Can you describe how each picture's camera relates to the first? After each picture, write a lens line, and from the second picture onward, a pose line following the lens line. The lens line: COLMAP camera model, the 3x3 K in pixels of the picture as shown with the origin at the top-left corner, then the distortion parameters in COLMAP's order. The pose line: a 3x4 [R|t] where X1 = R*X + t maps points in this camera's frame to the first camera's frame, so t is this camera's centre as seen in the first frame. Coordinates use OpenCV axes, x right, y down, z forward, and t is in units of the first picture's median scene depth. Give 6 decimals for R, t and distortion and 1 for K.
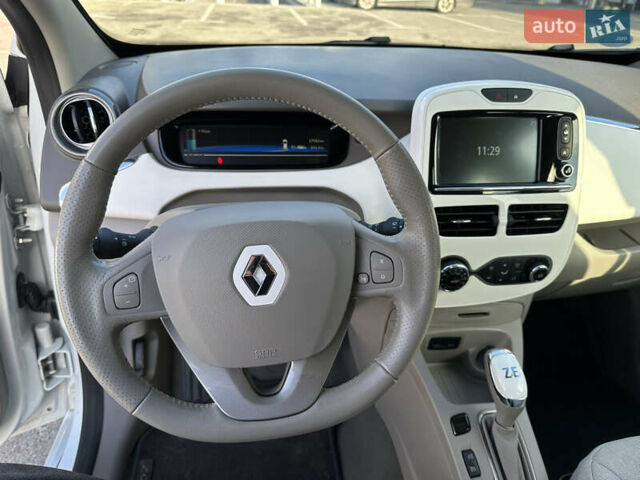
lens RADIAL K [[462.0, 0, 310.8], [0, 462.0, 240.8], [0, 0, 1]] dist [0.013601, -0.027346]
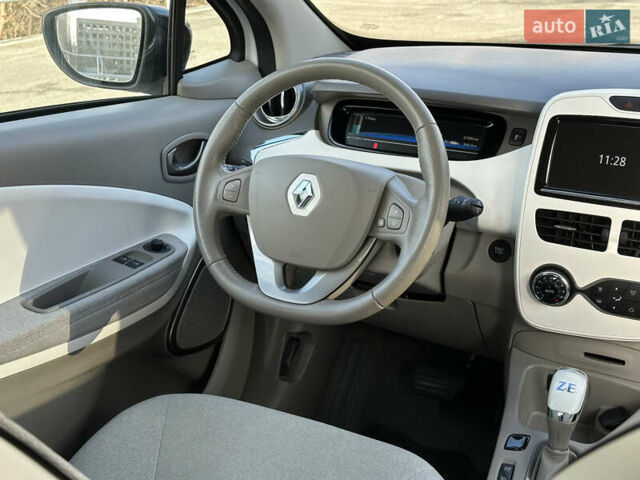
lens RADIAL K [[889.3, 0, 310.2], [0, 889.3, 238.6], [0, 0, 1]] dist [0.095710, 0.000000]
pose [[0.821456, 0.165265, -0.545800, 0.863475], [-0.263734, 0.958681, -0.106650, 0.298570], [0.505623, 0.231554, 0.831101, -0.748331]]
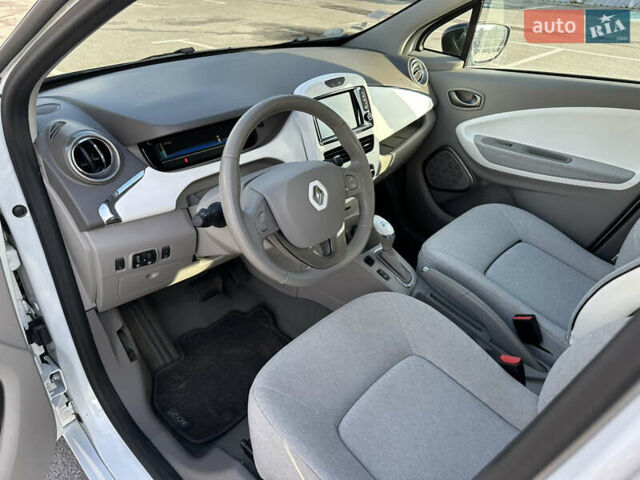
lens RADIAL K [[447.3, 0, 319.9], [0, 447.3, 243.1], [0, 0, 1]] dist [0.063778, -0.092398]
pose [[0.773094, -0.354945, 0.525680, -0.733495], [0.322177, 0.933638, 0.156592, -0.019913], [-0.546377, 0.048302, 0.836145, -0.395992]]
